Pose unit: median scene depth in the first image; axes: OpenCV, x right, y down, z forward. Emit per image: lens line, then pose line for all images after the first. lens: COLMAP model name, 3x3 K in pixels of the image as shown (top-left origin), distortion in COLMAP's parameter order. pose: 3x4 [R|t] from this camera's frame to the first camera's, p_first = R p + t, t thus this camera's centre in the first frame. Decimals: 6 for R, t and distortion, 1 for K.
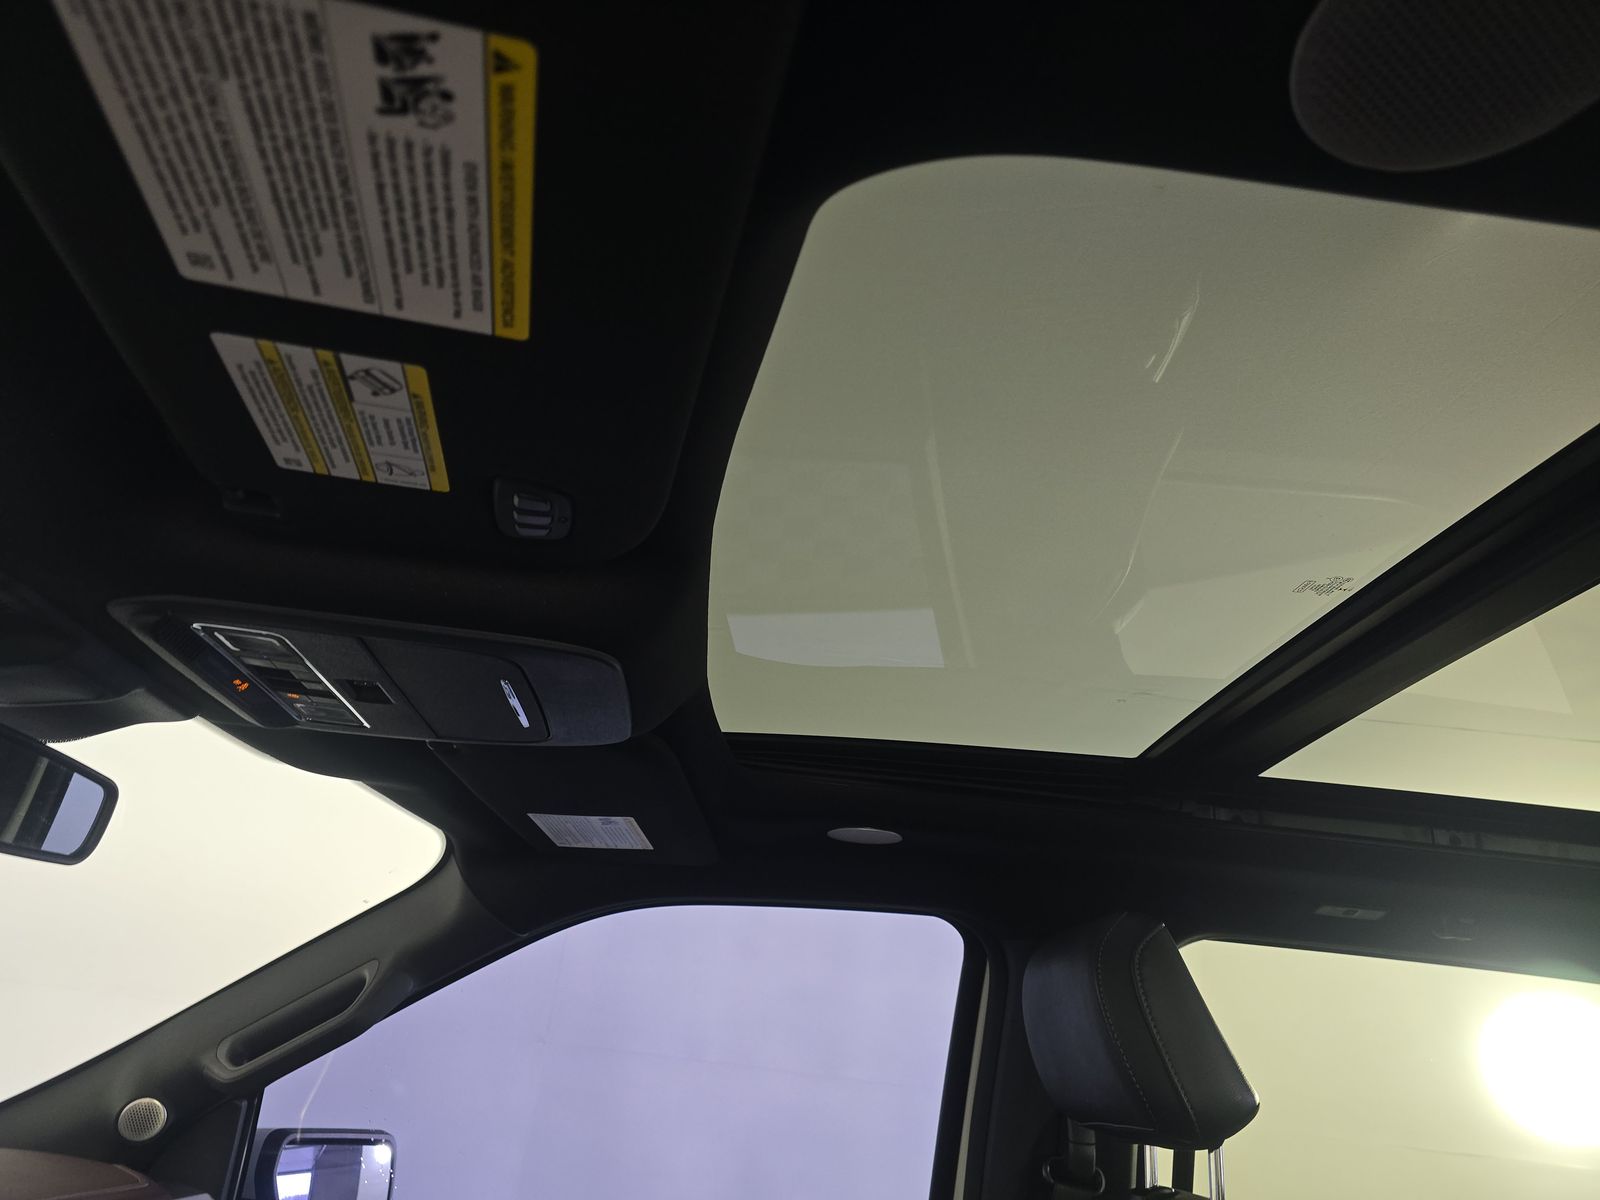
lens RADIAL K [[1059.6, 0, 793.9], [0, 1059.6, 607.4], [0, 0, 1]] dist [0.054638, -0.002006]
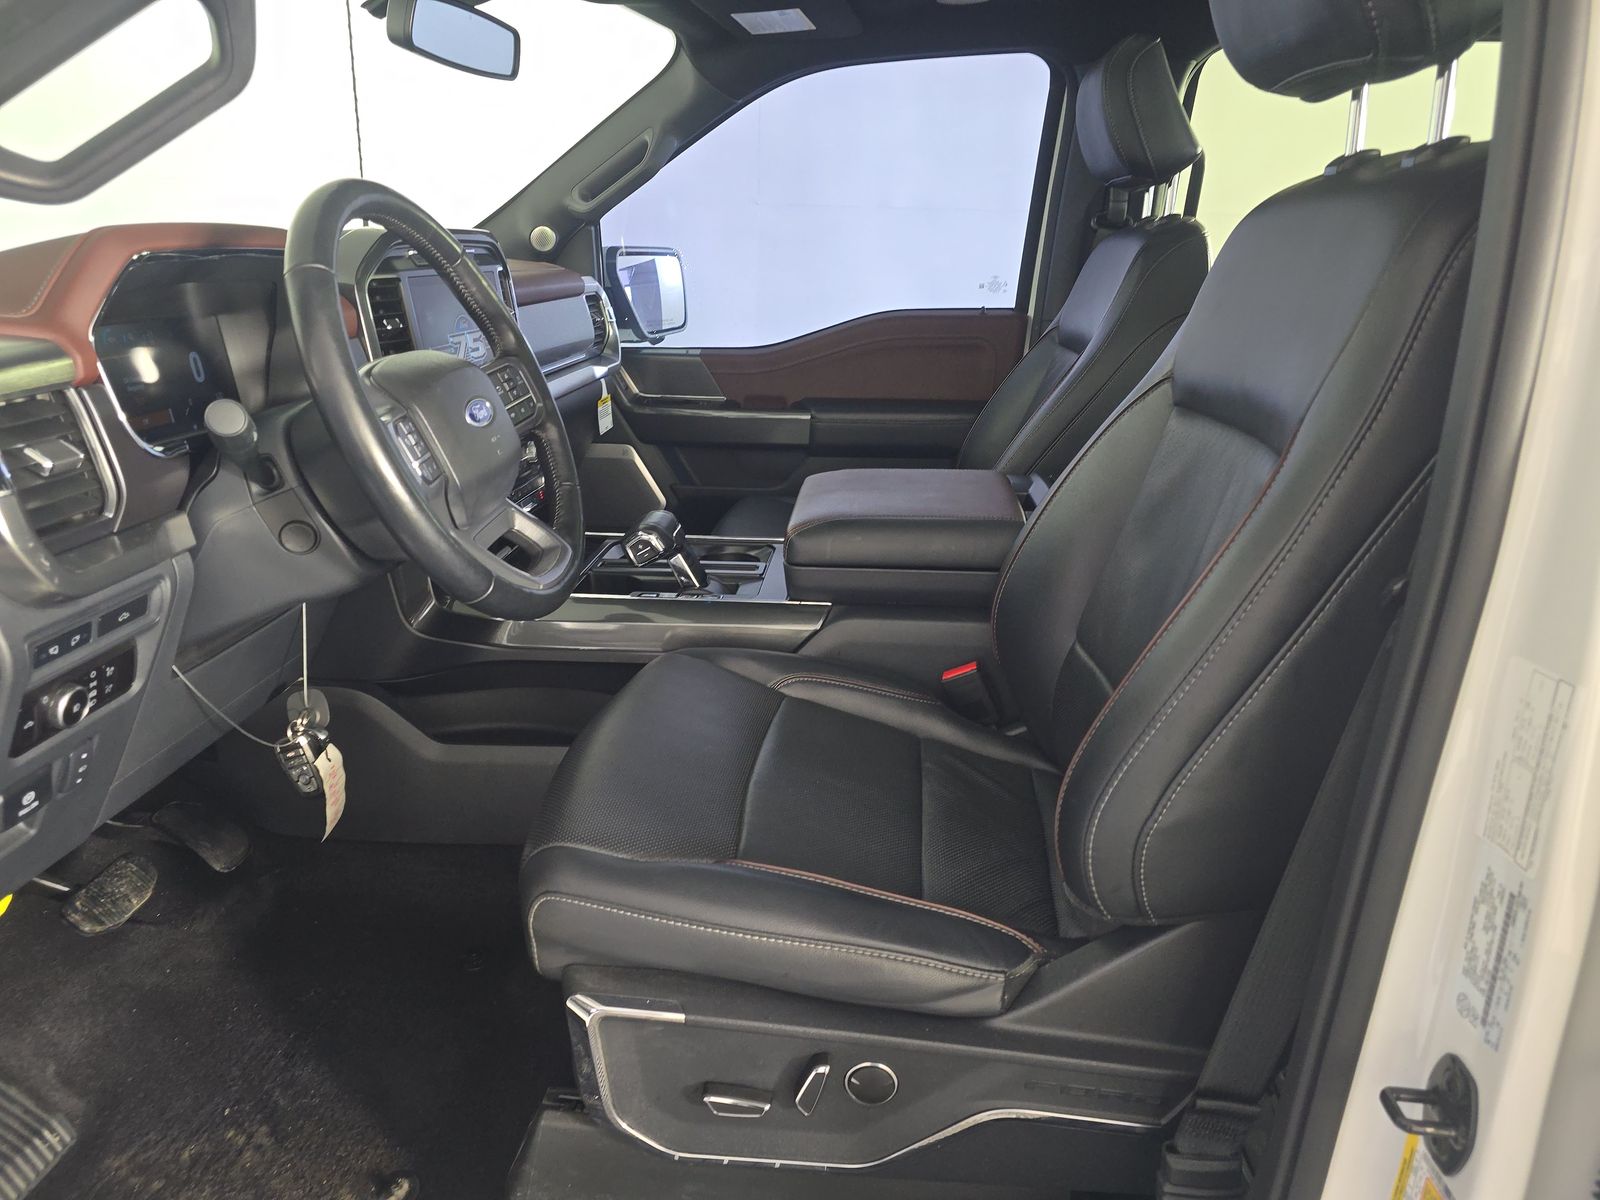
lens RADIAL K [[1059.6, 0, 793.9], [0, 1059.6, 607.4], [0, 0, 1]] dist [0.054638, -0.002006]
pose [[0.980279, -0.015757, -0.196992, 0.103396], [0.145394, 0.732632, 0.664914, -0.158986], [0.133846, -0.680442, 0.720475, -0.542302]]
